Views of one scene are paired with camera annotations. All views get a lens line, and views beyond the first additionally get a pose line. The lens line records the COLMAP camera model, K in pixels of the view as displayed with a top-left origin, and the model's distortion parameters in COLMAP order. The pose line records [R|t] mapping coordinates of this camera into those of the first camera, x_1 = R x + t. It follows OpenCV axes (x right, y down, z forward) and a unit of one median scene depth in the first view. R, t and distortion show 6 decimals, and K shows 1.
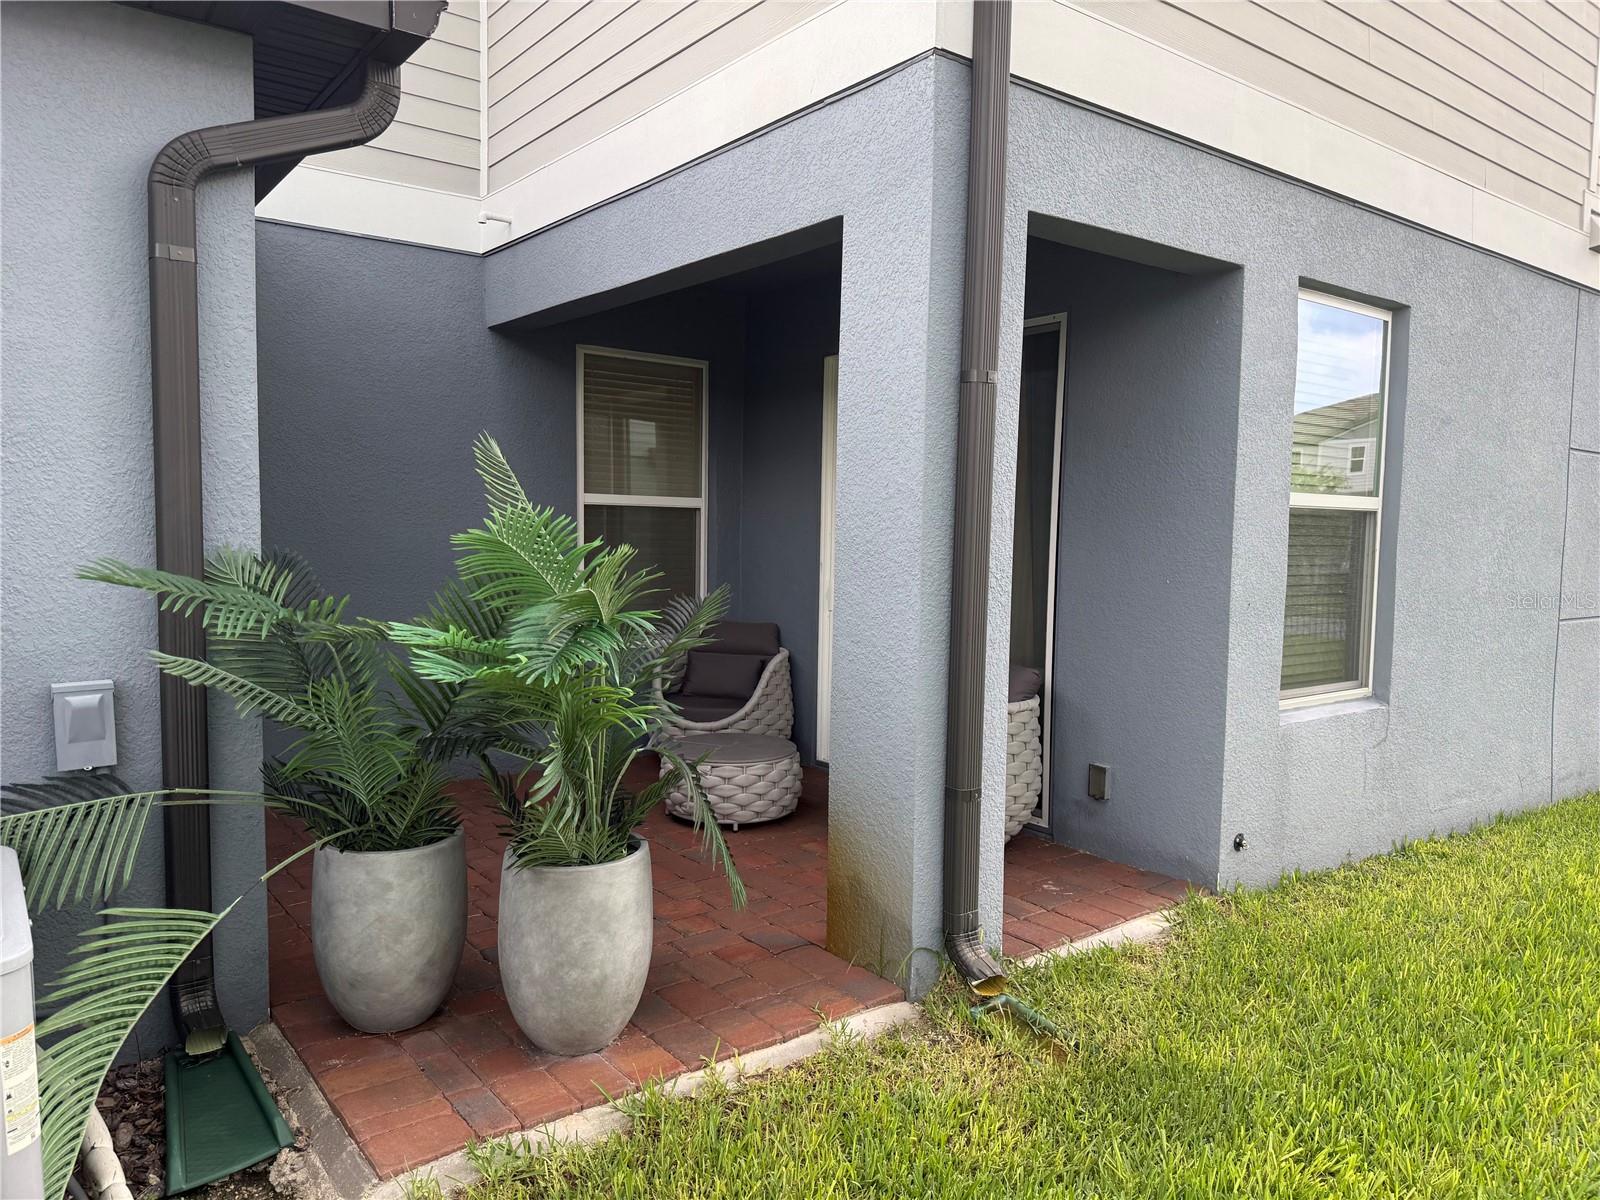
lens RADIAL K [[1119.3, 0, 795.5], [0, 1119.3, 602.8], [0, 0, 1]] dist [0.005290, -0.005986]
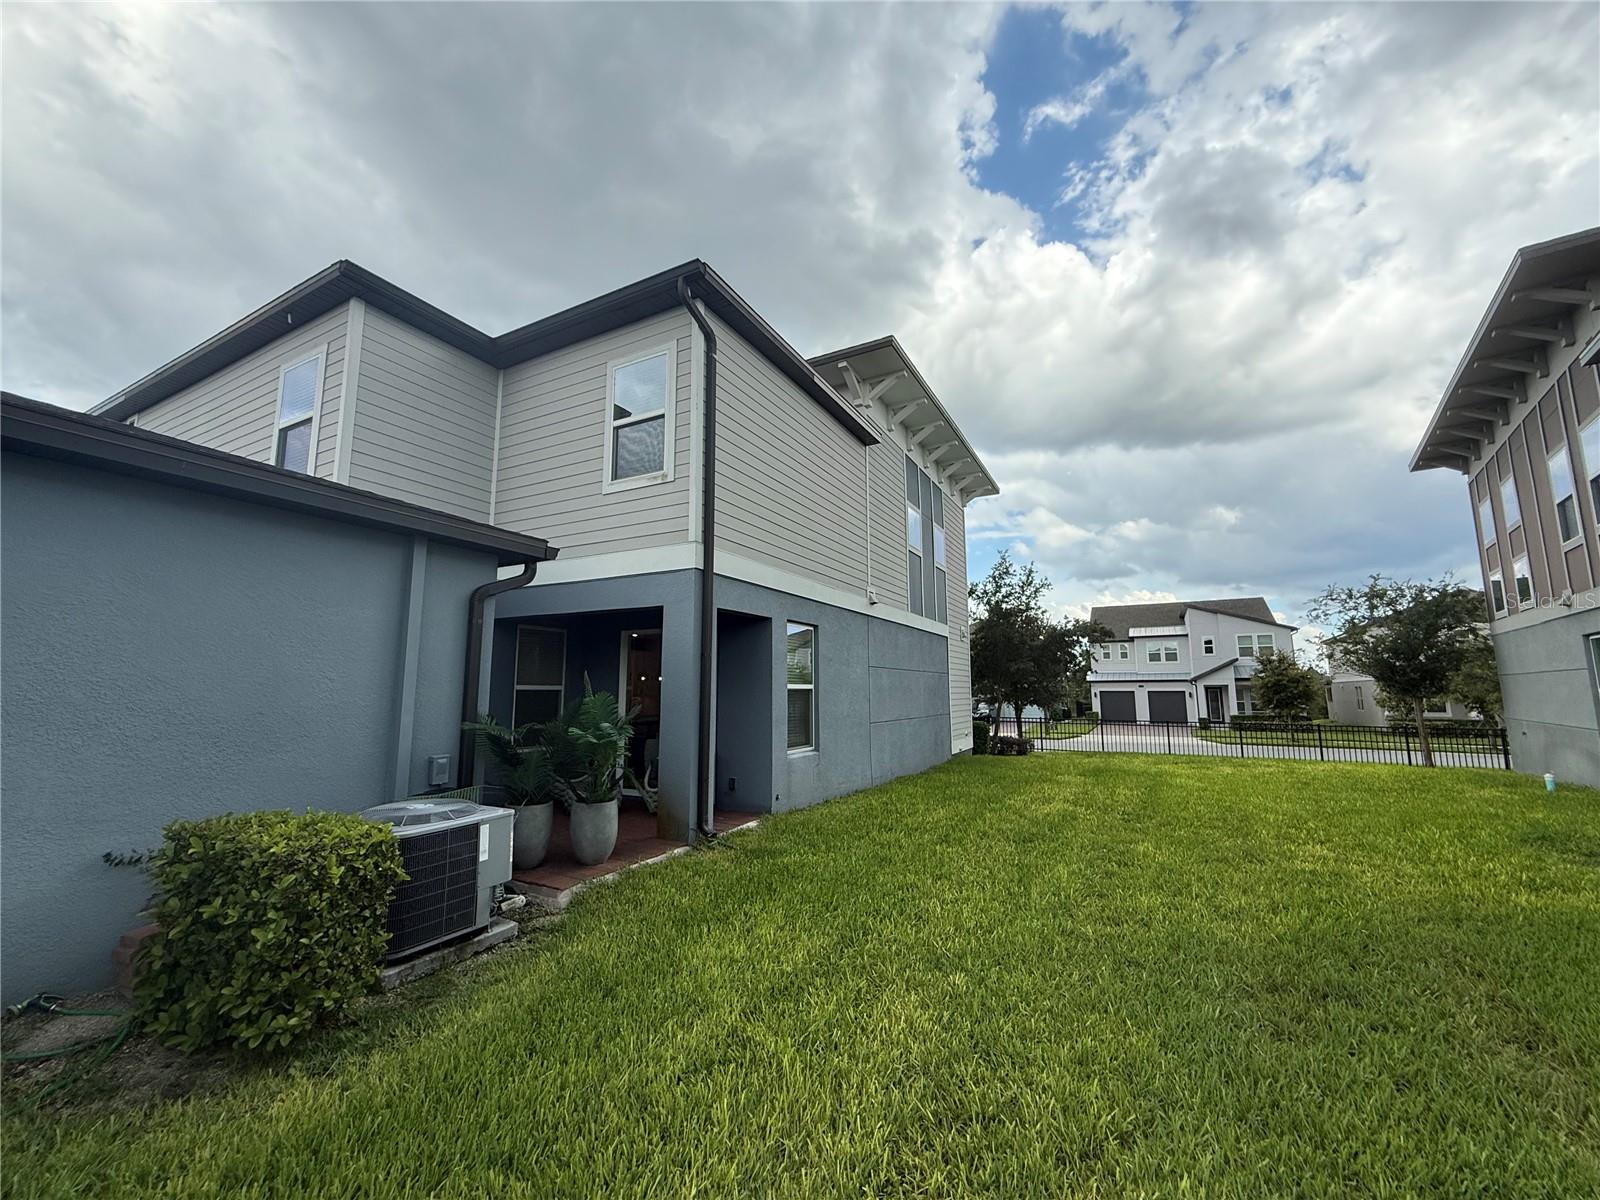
lens RADIAL K [[635.6, 0, 787.8], [0, 635.6, 602.4], [0, 0, 1]] dist [0.000291, -0.000034]
pose [[0.912791, 0.039400, 0.406522, -0.345368], [0.044833, 0.979656, -0.195613, 0.031129], [-0.405959, 0.196779, 0.892455, -0.754164]]
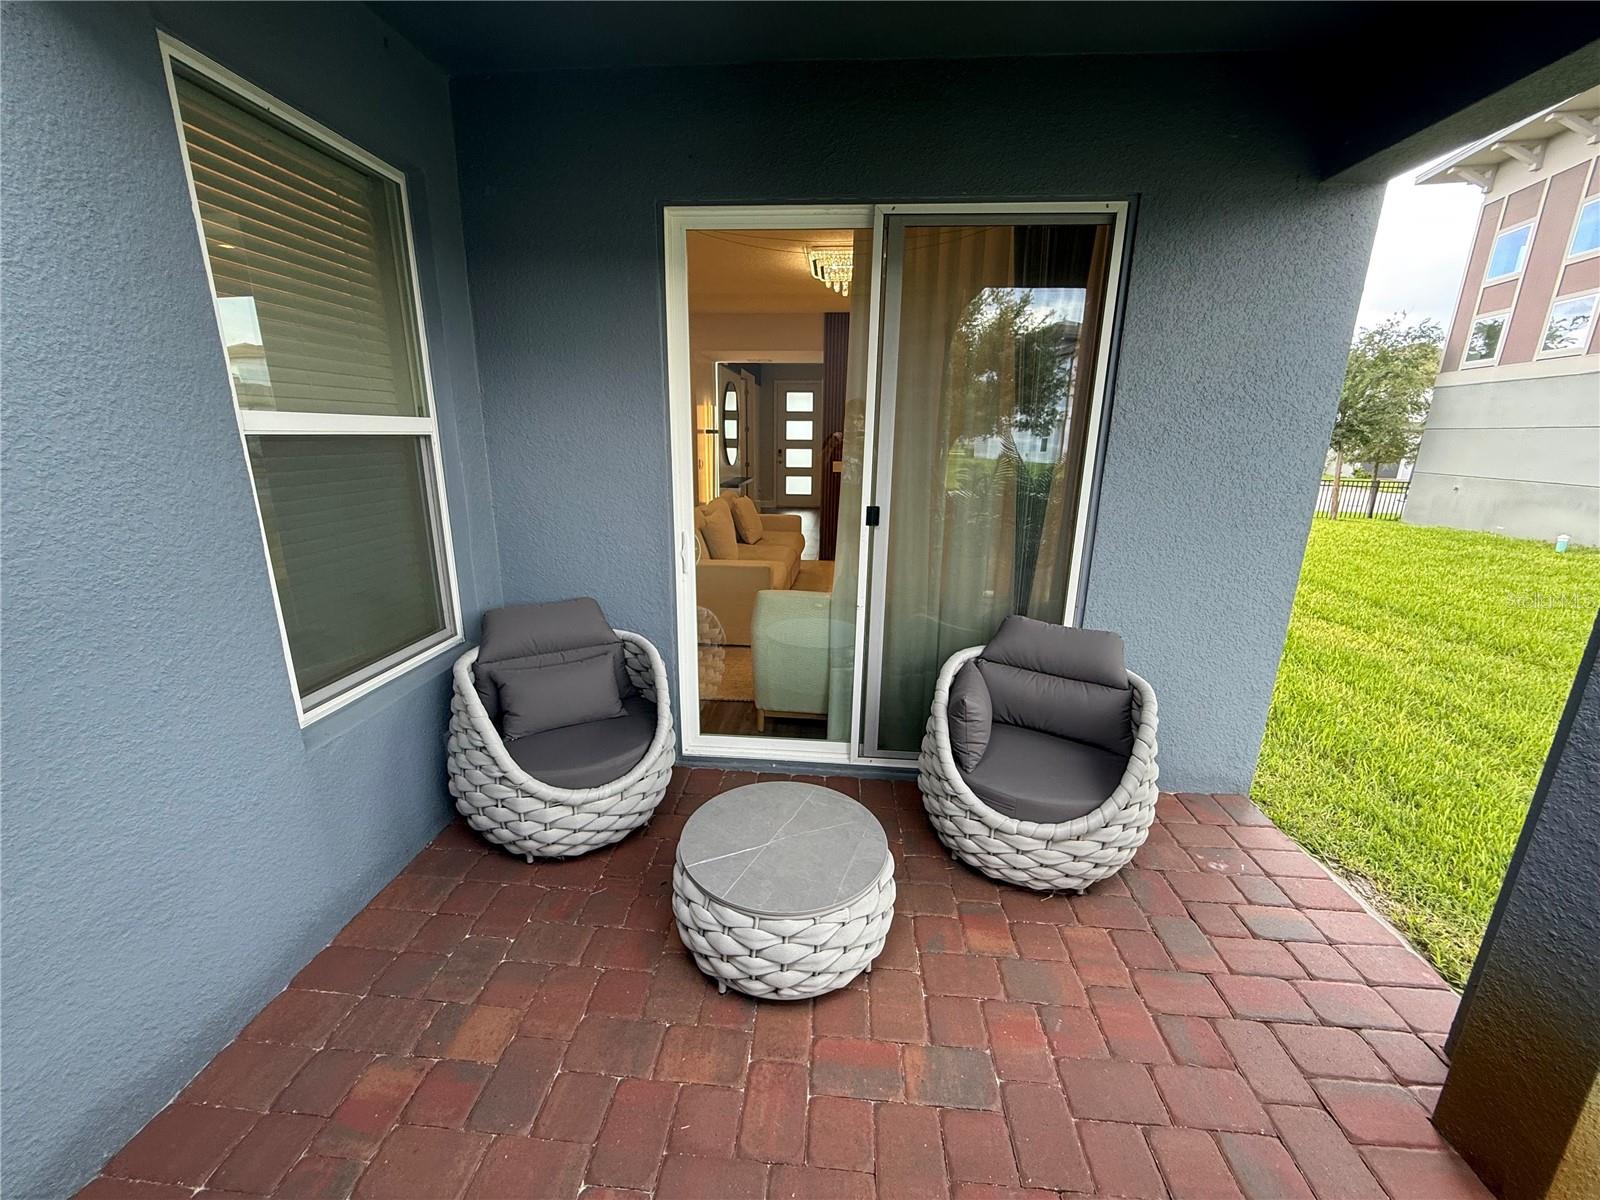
lens RADIAL K [[635.6, 0, 796.4], [0, 635.6, 612.7], [0, 0, 1]] dist [0.000291, -0.000034]
pose [[0.660386, -0.219990, 0.717979, -0.391518], [0.065188, 0.969310, 0.237039, -0.100261], [-0.748091, -0.109734, 0.654460, 1.020149]]
